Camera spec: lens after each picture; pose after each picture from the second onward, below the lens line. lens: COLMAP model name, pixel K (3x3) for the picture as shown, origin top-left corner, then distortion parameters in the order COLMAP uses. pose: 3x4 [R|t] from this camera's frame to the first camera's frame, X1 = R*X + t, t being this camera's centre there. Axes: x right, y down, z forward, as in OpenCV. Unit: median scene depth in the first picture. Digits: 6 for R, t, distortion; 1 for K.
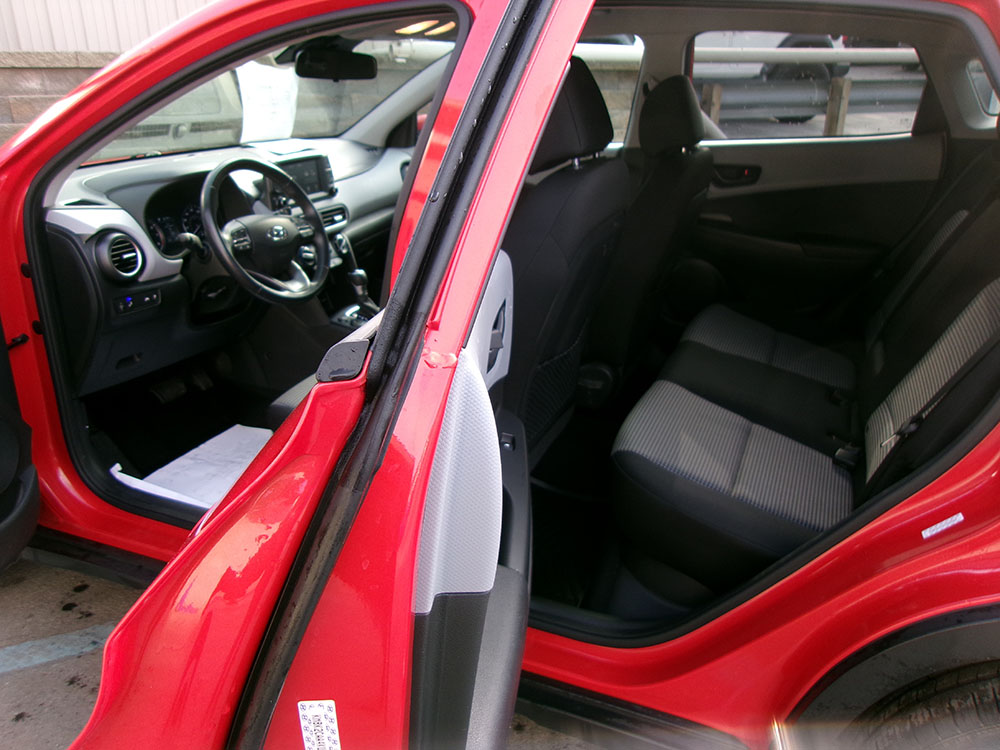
lens RADIAL K [[770.9, 0, 494.5], [0, 770.9, 372.7], [0, 0, 1]] dist [-0.001180, 0.015544]
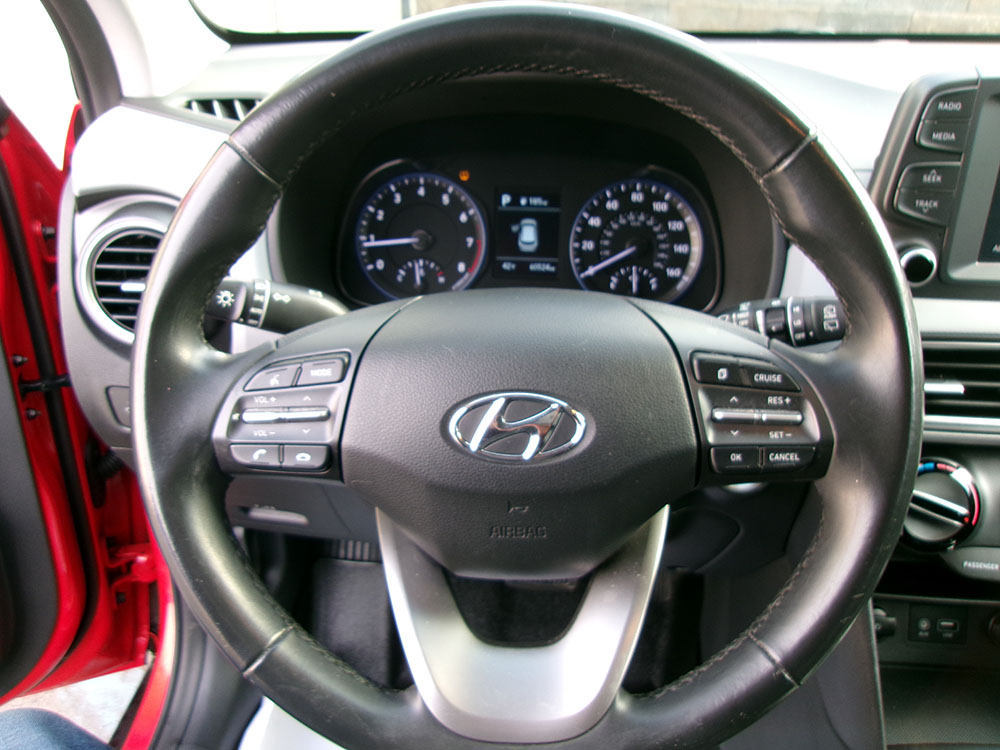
lens RADIAL K [[770.9, 0, 494.5], [0, 770.9, 372.7], [0, 0, 1]] dist [-0.001180, 0.015544]
pose [[0.332150, 0.436721, -0.836033, -0.137004], [-0.354366, 0.879200, 0.318483, -0.261511], [0.874129, 0.190478, 0.446785, 0.947534]]
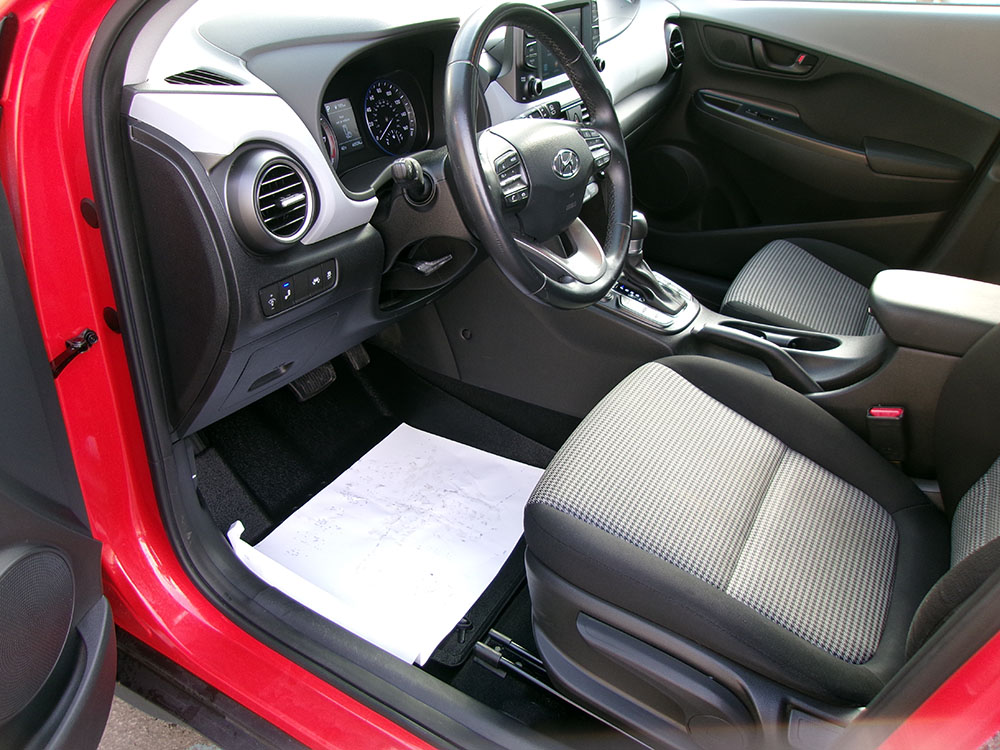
lens RADIAL K [[770.9, 0, 494.5], [0, 770.9, 372.7], [0, 0, 1]] dist [-0.001180, 0.015544]
pose [[0.992388, 0.104148, -0.065726, -0.290726], [-0.090703, 0.979111, 0.181976, -0.138805], [0.083305, -0.174629, 0.981104, 0.492053]]
